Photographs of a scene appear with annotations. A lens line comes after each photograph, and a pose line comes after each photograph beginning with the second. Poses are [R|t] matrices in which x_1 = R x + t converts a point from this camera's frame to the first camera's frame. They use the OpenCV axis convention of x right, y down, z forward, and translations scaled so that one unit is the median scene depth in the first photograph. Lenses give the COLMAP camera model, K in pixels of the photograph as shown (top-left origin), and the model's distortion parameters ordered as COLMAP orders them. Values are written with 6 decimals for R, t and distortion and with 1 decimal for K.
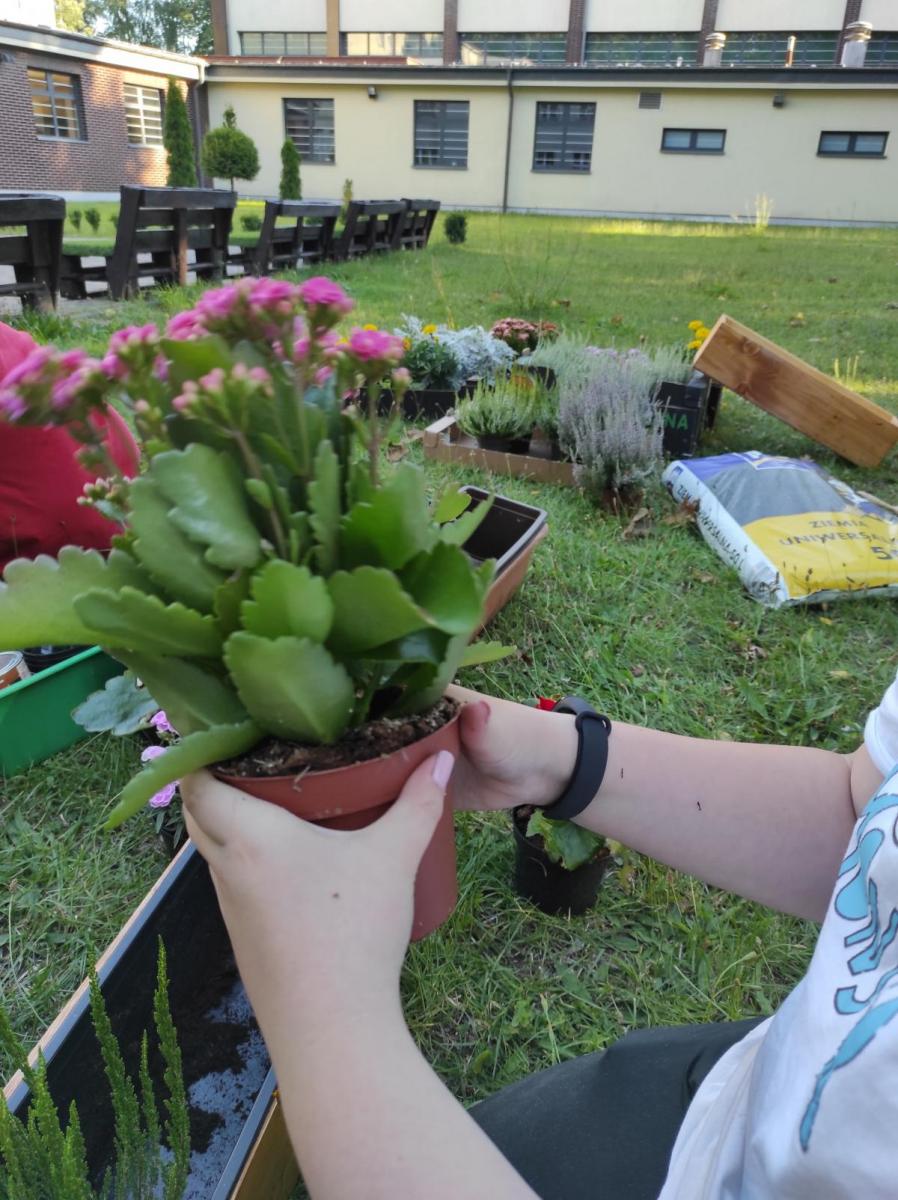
lens RADIAL K [[883.0, 0, 448.7], [0, 883.0, 601.2], [0, 0, 1]] dist [-0.005377, 0.000352]
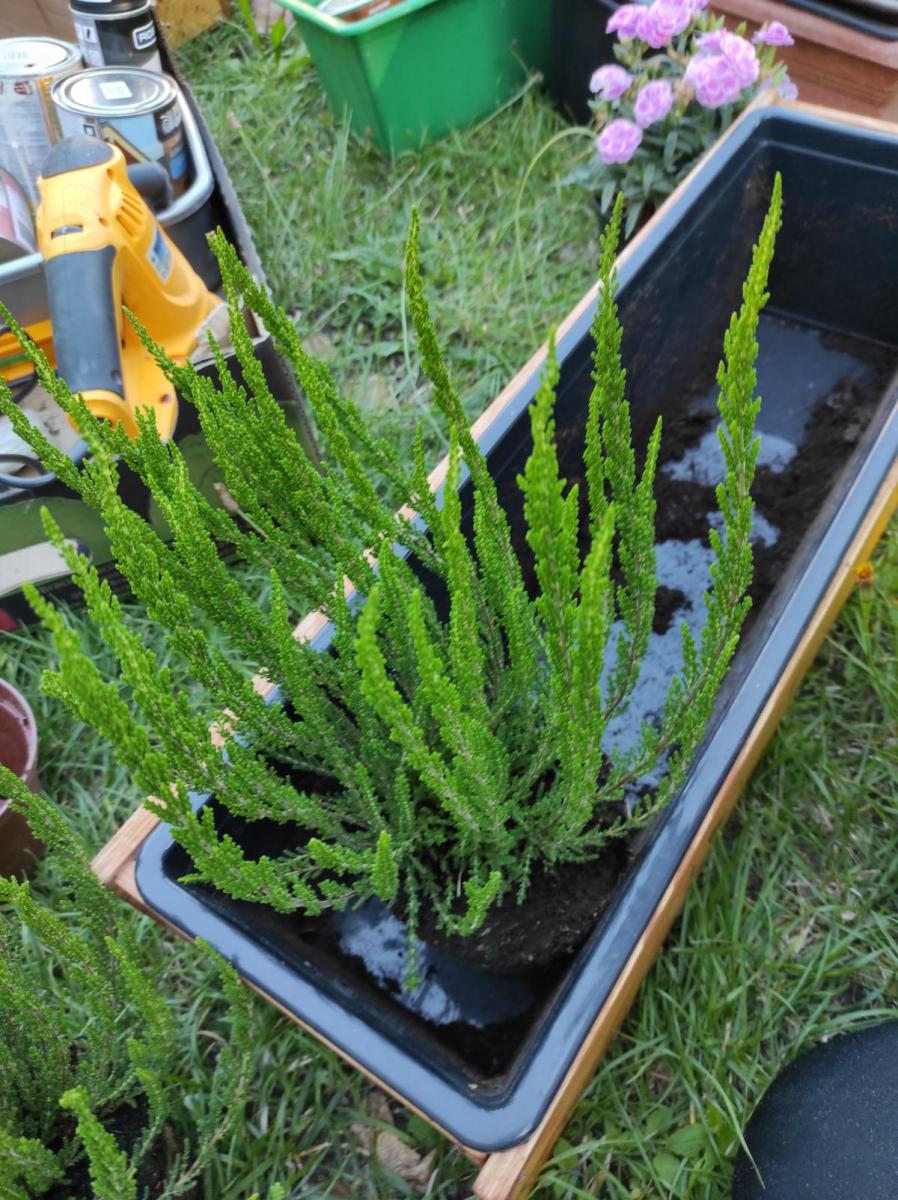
lens RADIAL K [[883.0, 0, 448.1], [0, 883.0, 599.4], [0, 0, 1]] dist [-0.005377, 0.000352]
pose [[0.926728, 0.200103, -0.318016, -0.172465], [-0.023546, 0.875653, 0.482366, 0.205710], [0.374994, -0.439534, 0.816204, 0.287092]]
